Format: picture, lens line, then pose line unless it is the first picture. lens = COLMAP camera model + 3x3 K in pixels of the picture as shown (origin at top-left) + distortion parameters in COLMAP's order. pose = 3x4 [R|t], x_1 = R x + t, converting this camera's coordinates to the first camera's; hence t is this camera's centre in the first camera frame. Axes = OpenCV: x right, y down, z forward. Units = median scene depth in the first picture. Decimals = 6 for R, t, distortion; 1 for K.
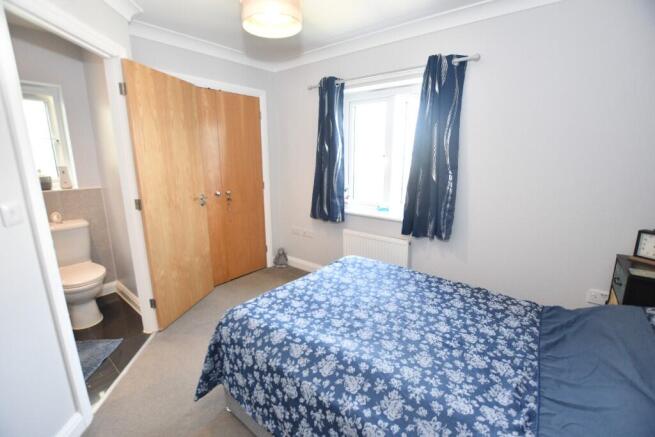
lens RADIAL K [[292.8, 0, 326.7], [0, 292.8, 218.5], [0, 0, 1]] dist [-0.023058, -0.000541]
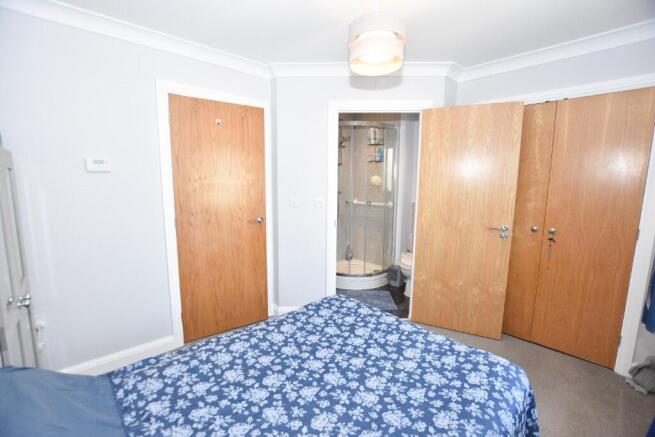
lens RADIAL K [[292.8, 0, 325.5], [0, 292.8, 220.0], [0, 0, 1]] dist [-0.023058, -0.000541]
pose [[-0.155522, 0.126703, -0.979673, 0.895053], [-0.216041, 0.963369, 0.158891, -0.200092], [0.963919, 0.236361, -0.122452, 0.963209]]
